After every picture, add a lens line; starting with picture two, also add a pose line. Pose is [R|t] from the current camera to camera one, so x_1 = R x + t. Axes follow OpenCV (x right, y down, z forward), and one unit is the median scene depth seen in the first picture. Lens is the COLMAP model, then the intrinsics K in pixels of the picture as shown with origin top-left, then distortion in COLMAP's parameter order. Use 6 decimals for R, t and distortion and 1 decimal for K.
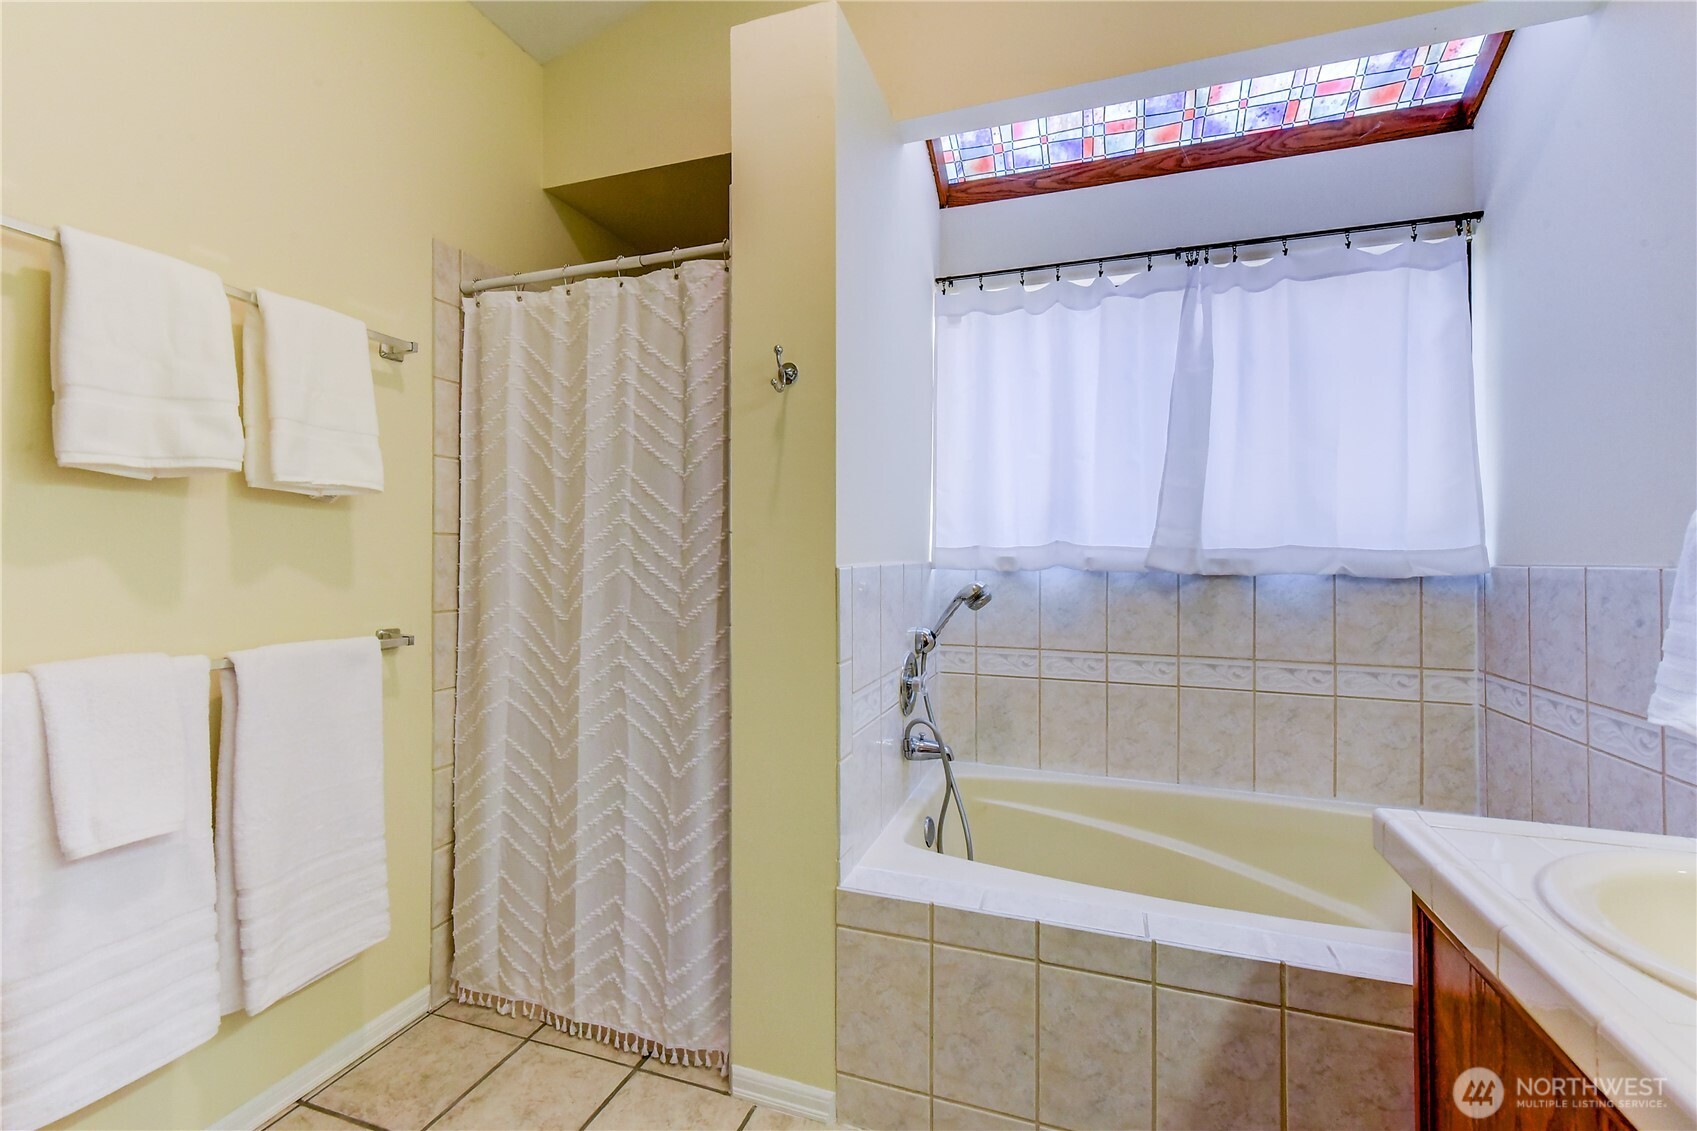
lens RADIAL K [[703.9, 0, 856.6], [0, 703.9, 544.4], [0, 0, 1]] dist [0.002450, -0.000197]
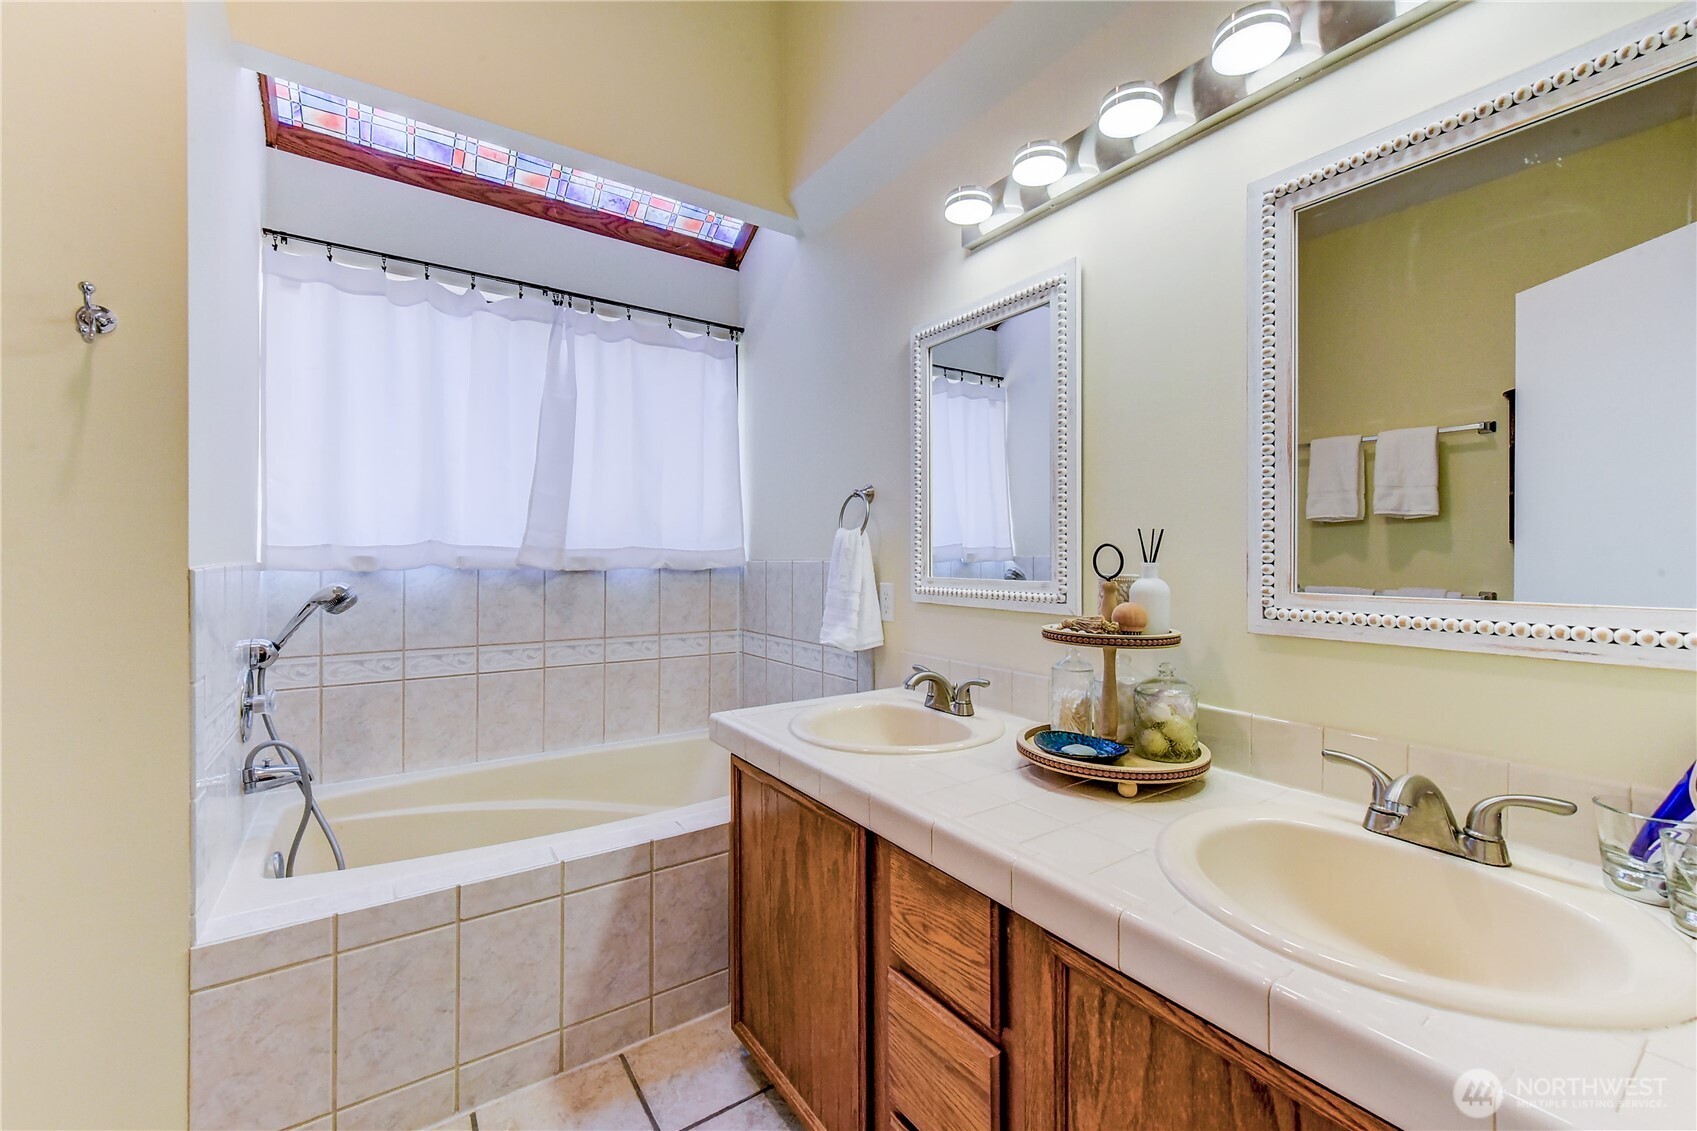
lens RADIAL K [[703.9, 0, 856.6], [0, 703.9, 544.4], [0, 0, 1]] dist [0.002450, -0.000197]
pose [[0.599261, 0.009684, 0.800495, -0.165919], [-0.010626, 0.999935, -0.004141, -0.001214], [-0.800483, -0.006025, 0.599325, -0.101632]]
